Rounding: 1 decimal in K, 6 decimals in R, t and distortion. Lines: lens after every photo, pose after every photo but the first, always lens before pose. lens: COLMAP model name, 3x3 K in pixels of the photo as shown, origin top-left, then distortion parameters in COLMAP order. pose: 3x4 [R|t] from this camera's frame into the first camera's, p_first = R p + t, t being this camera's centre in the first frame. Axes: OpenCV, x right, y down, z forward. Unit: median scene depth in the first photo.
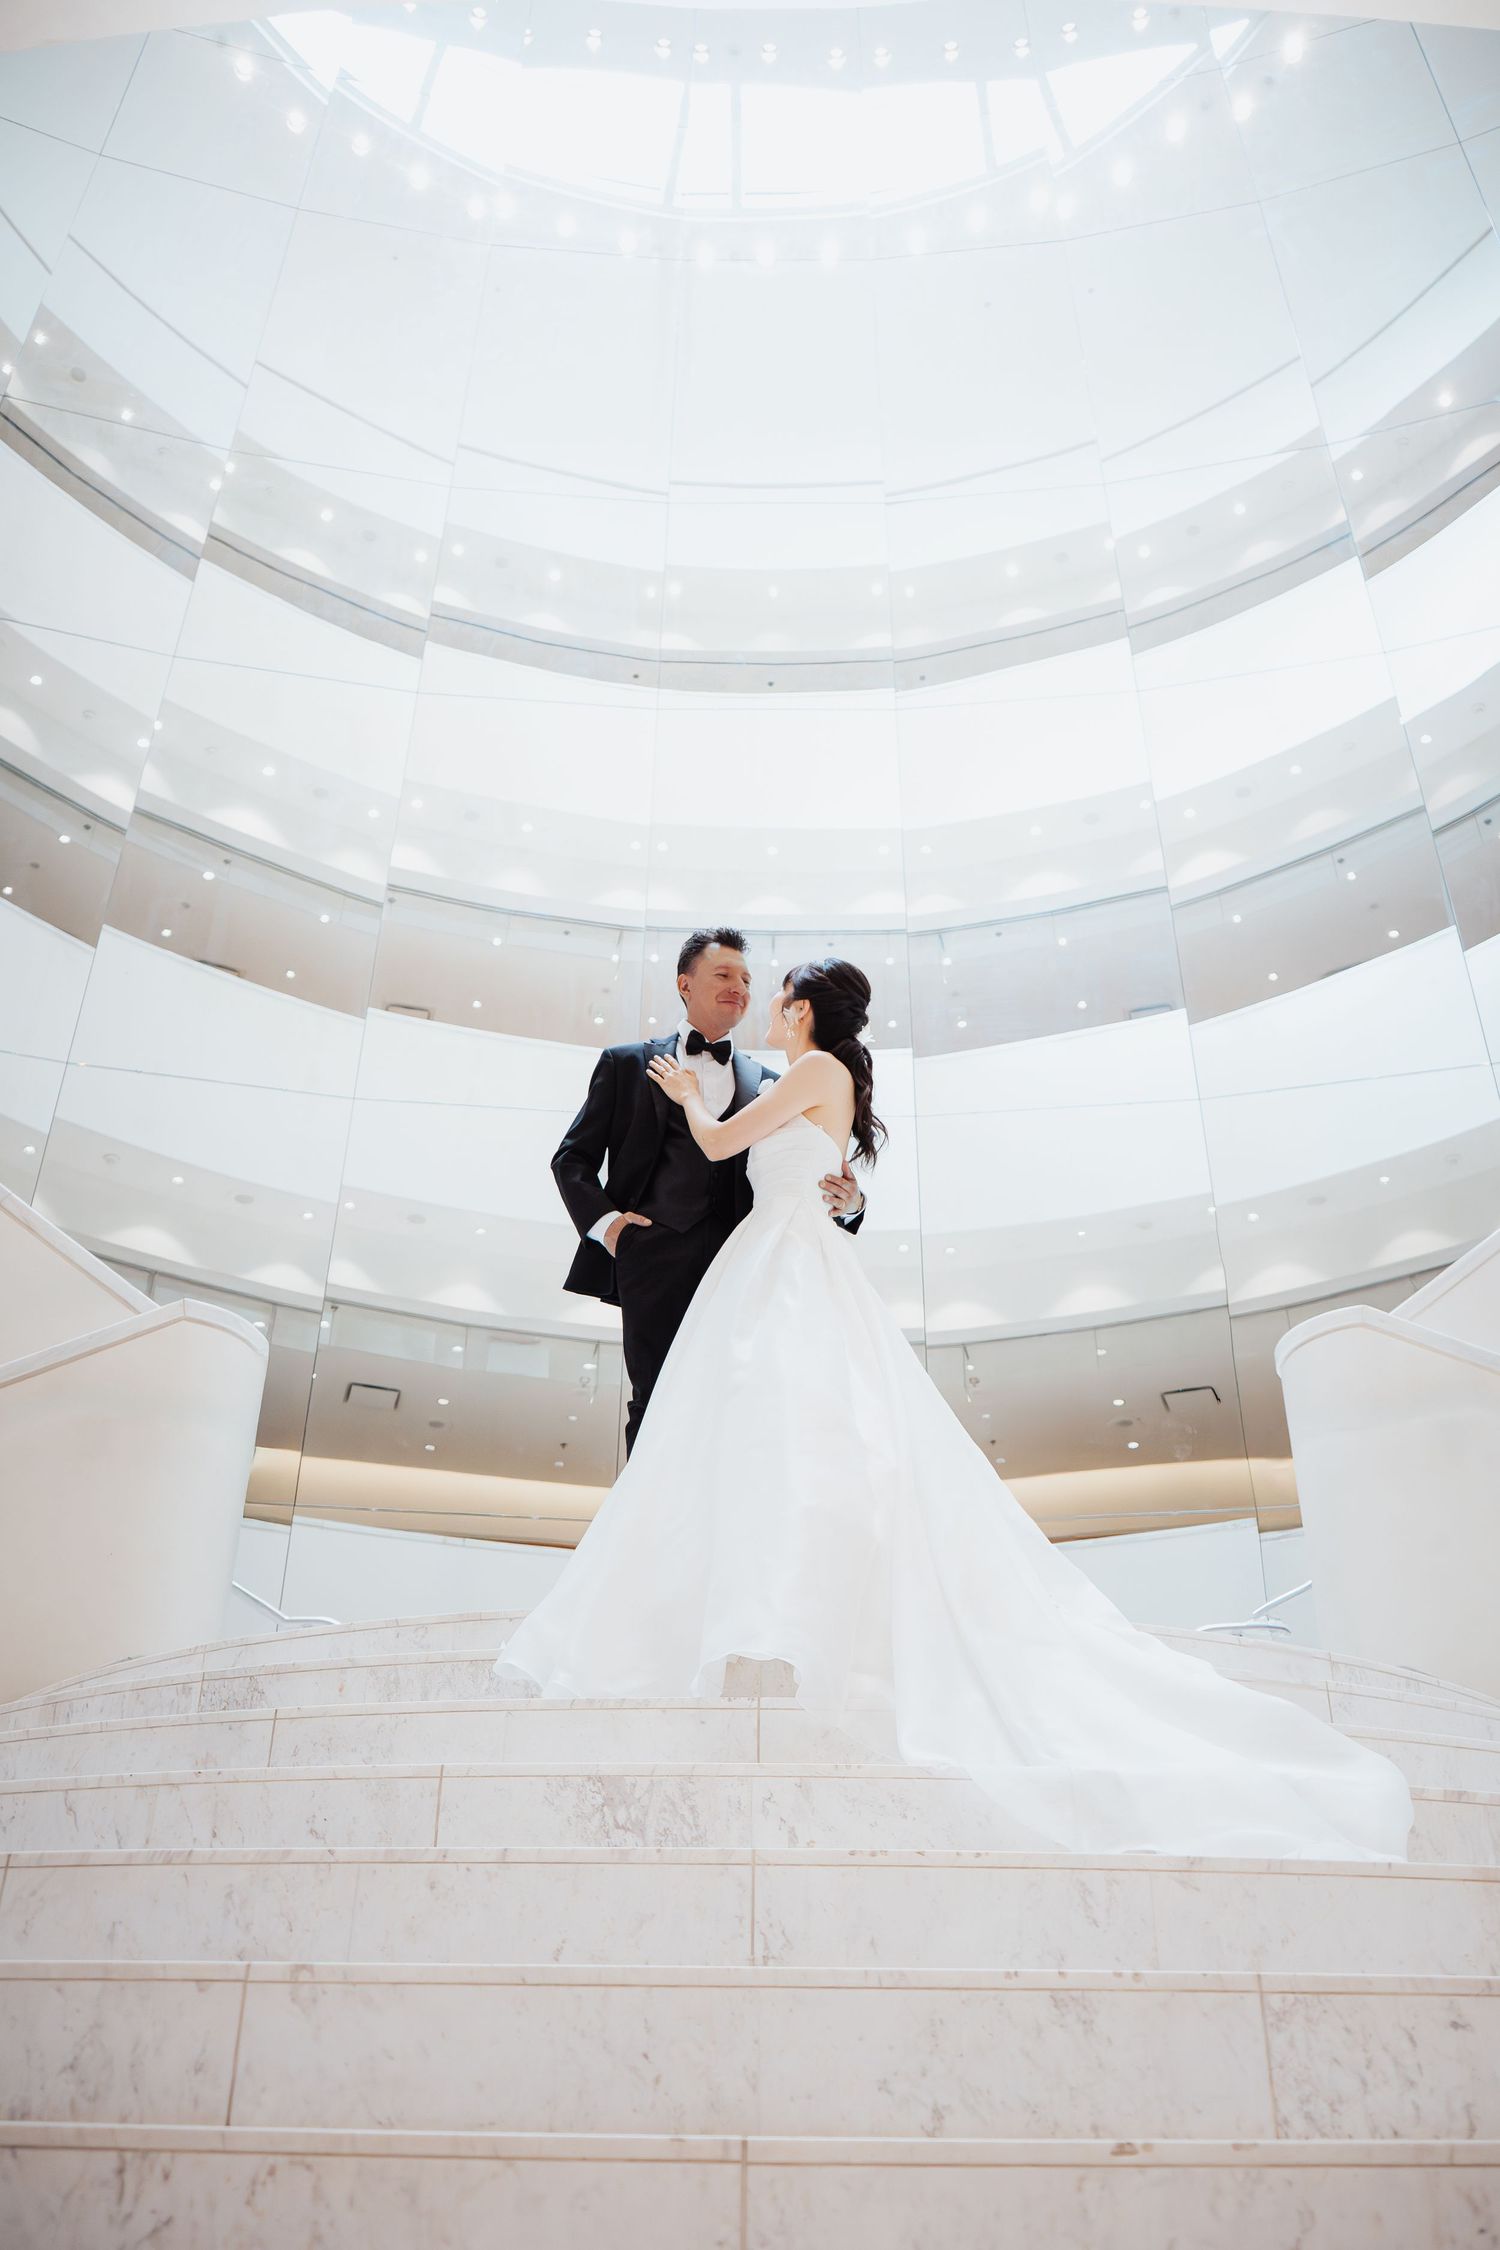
lens RADIAL K [[1776.8, 0, 750.0], [0, 1776.8, 1125.0], [0, 0, 1]] dist [-0.097496, 0.054384]
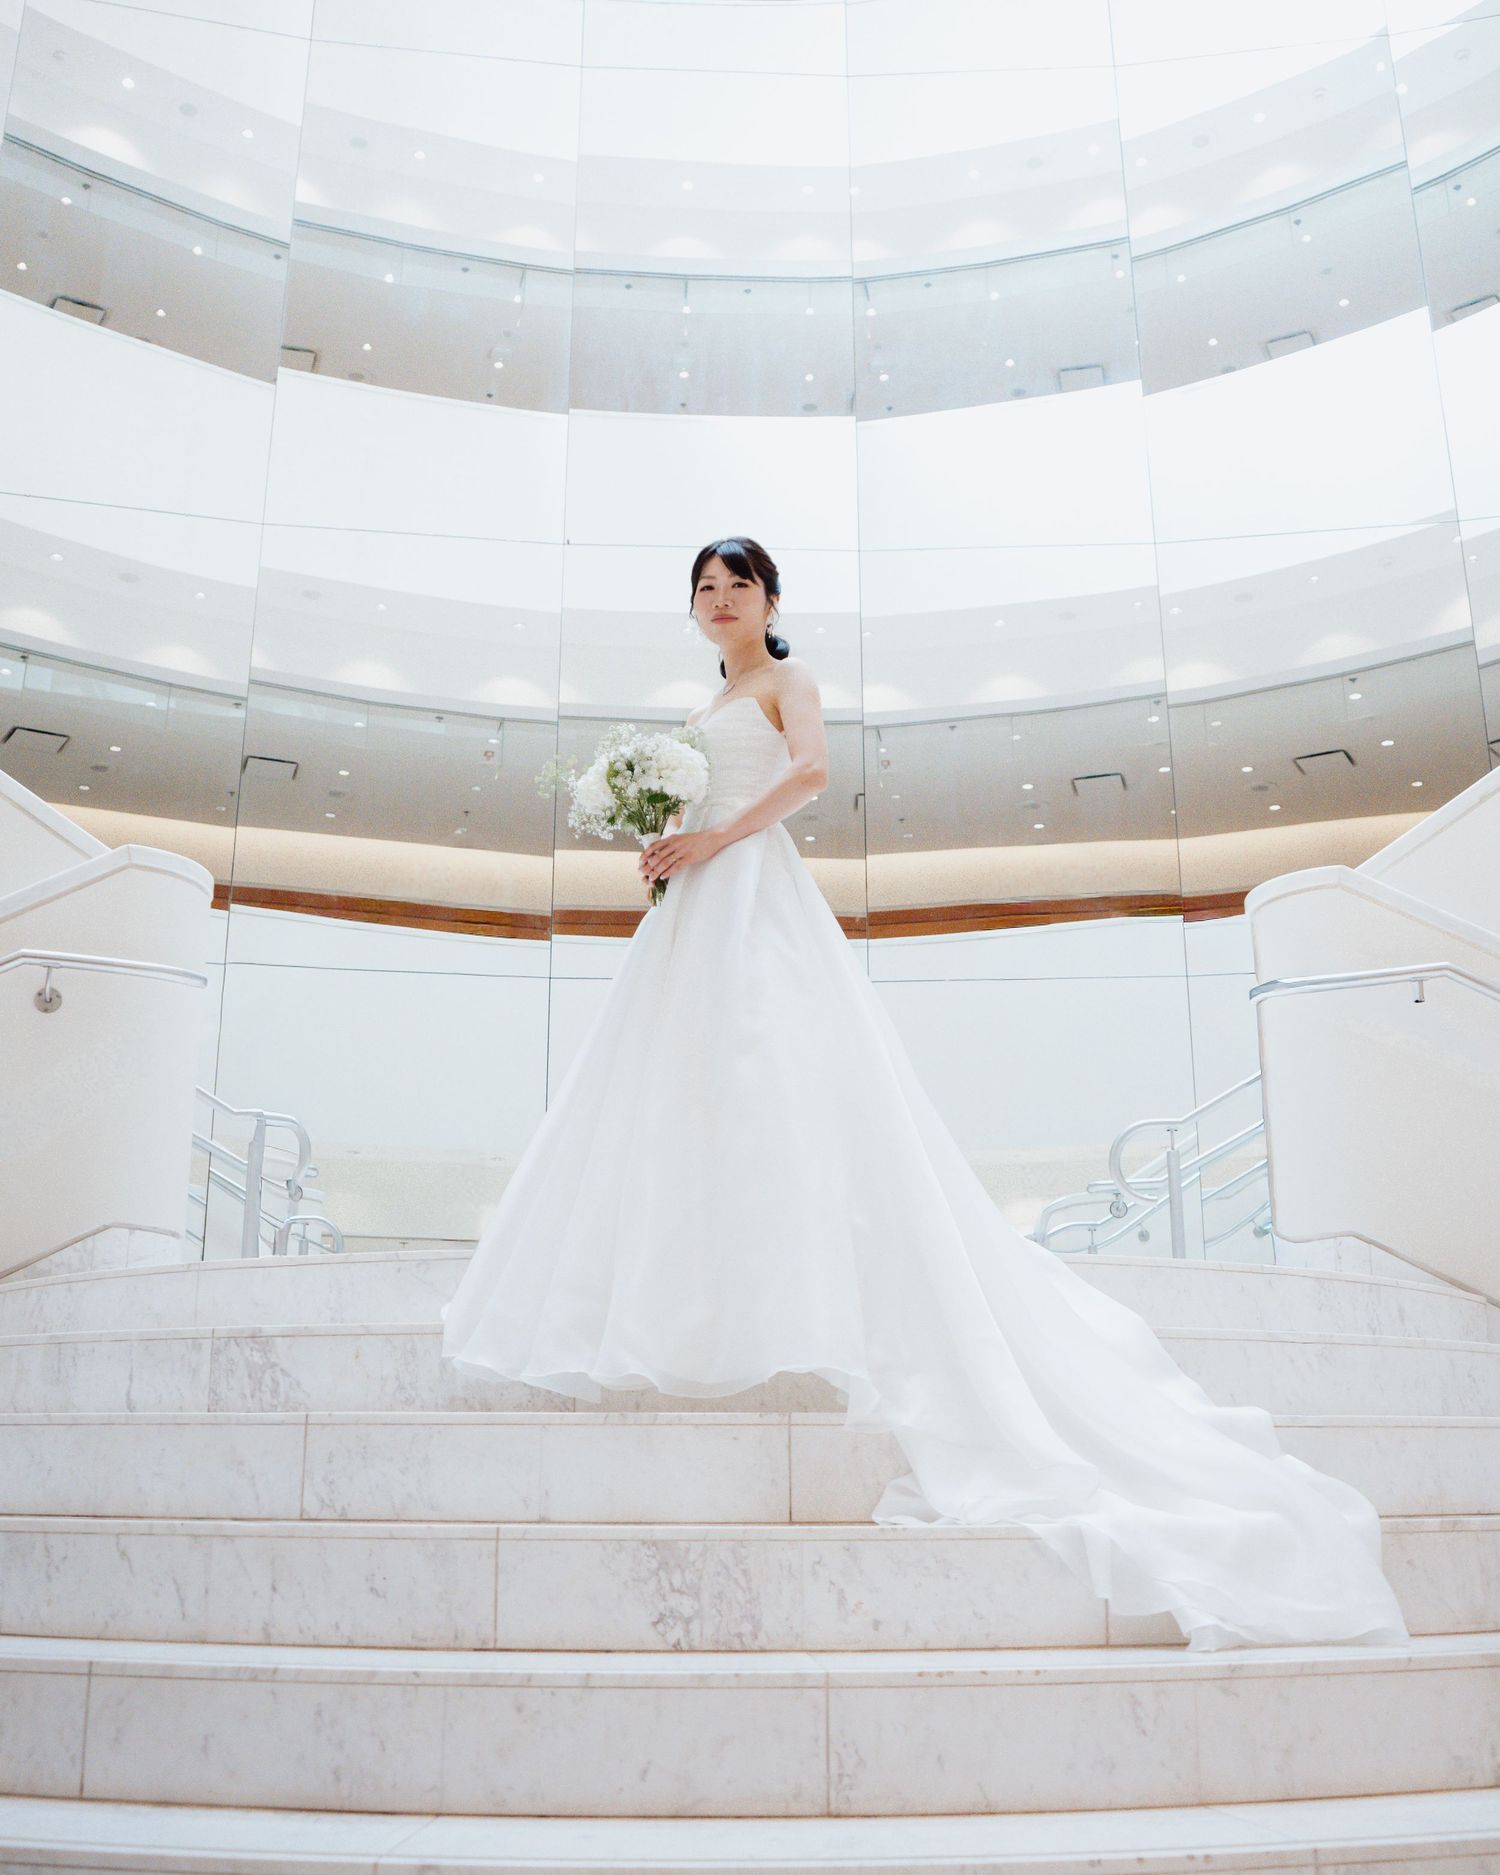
lens RADIAL K [[1801.4, 0, 750.0], [0, 1801.4, 937.5], [0, 0, 1]] dist [-0.089350, 0.029686]
pose [[0.997971, 0.007609, 0.063219, -0.096851], [-0.024410, 0.962700, 0.269467, -0.250039], [-0.058811, -0.270463, 0.960932, 0.083582]]
